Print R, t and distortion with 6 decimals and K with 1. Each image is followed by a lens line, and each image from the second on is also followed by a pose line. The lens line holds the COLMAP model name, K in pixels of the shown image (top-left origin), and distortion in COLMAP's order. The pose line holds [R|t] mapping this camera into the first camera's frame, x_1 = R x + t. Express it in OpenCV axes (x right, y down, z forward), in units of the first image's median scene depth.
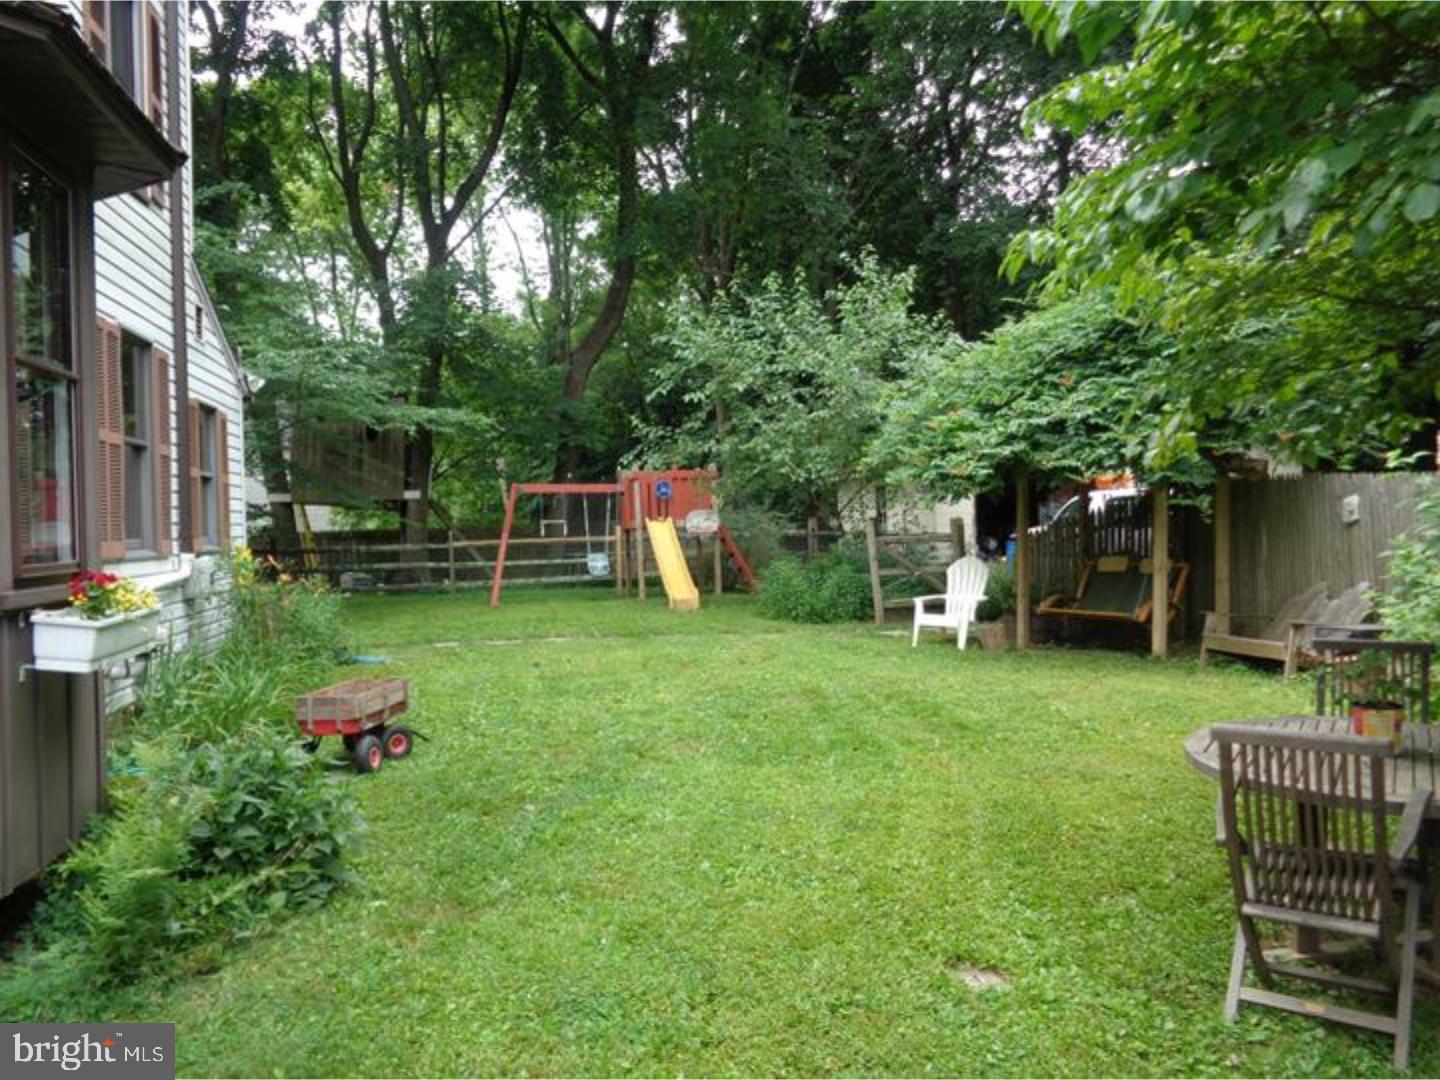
lens RADIAL K [[1142.2, 0, 720.5], [0, 1142.2, 537.0], [0, 0, 1]] dist [0.004262, -0.006404]
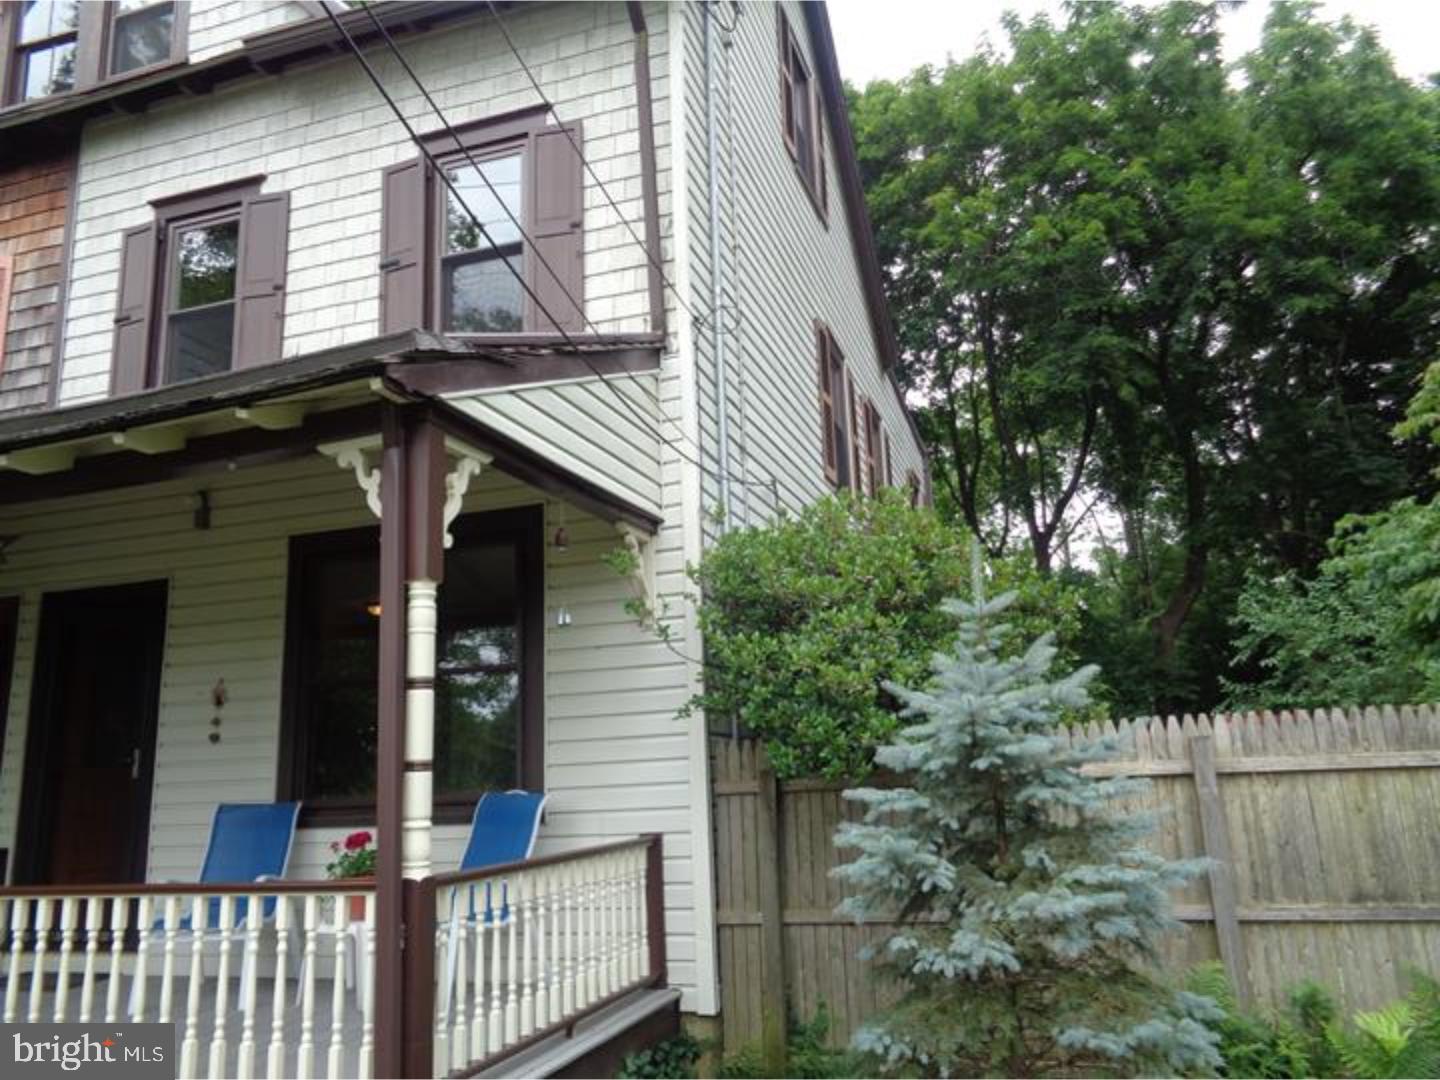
lens RADIAL K [[1078.8, 0, 726.7], [0, 1078.8, 539.1], [0, 0, 1]] dist [-0.005415, 0.000880]
pose [[0.873466, -0.119819, -0.471912, 0.032644], [0.013231, 0.974729, -0.222997, 0.007669], [0.486706, 0.188536, 0.852978, -0.374278]]
